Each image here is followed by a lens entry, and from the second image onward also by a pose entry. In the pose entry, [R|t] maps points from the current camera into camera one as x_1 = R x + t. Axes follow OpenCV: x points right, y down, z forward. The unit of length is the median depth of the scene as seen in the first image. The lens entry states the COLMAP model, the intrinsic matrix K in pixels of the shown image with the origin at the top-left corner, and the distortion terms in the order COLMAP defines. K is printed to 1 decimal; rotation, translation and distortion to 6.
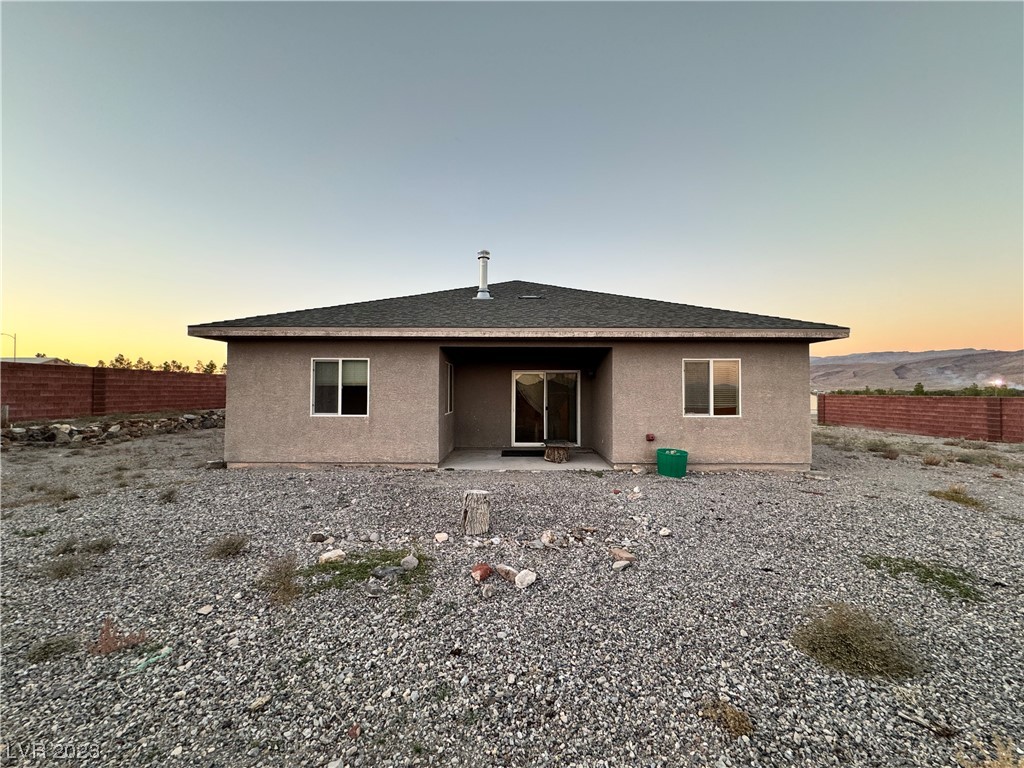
lens RADIAL K [[407.2, 0, 512.1], [0, 407.2, 380.9], [0, 0, 1]] dist [0.000484, -0.000061]
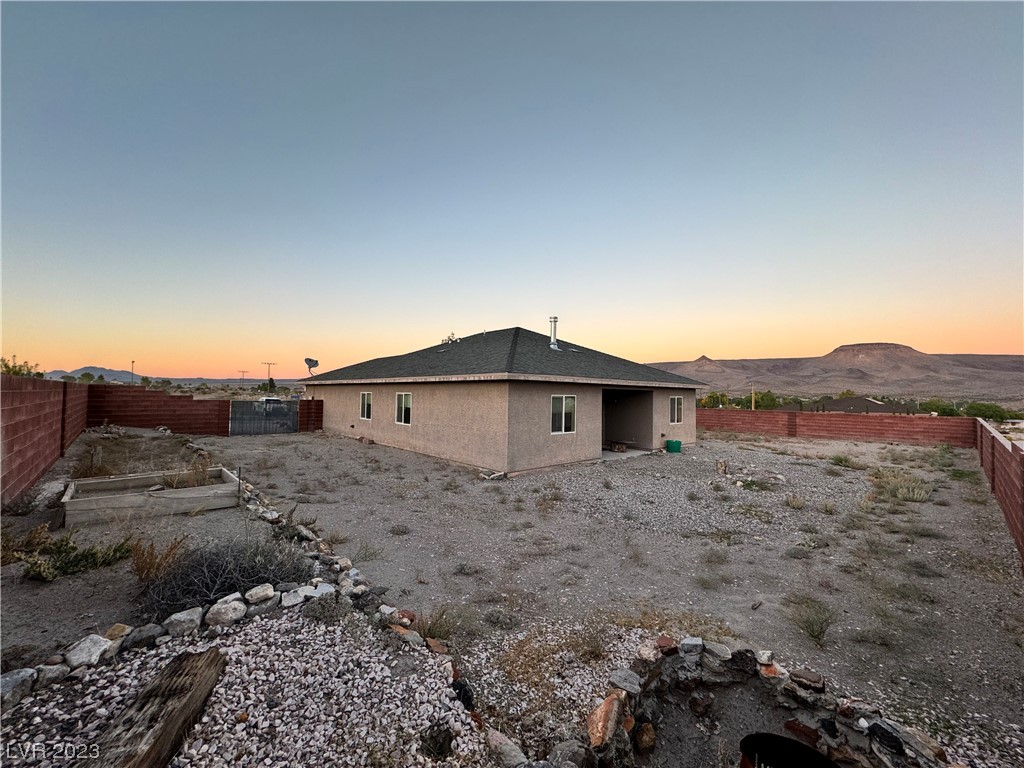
lens RADIAL K [[407.2, 0, 512.1], [0, 407.2, 380.9], [0, 0, 1]] dist [0.000484, -0.000061]
pose [[0.688938, 0.036220, 0.723915, -1.668061], [-0.046894, 0.998886, -0.005349, -0.091342], [-0.723302, -0.030262, 0.689869, 0.097846]]
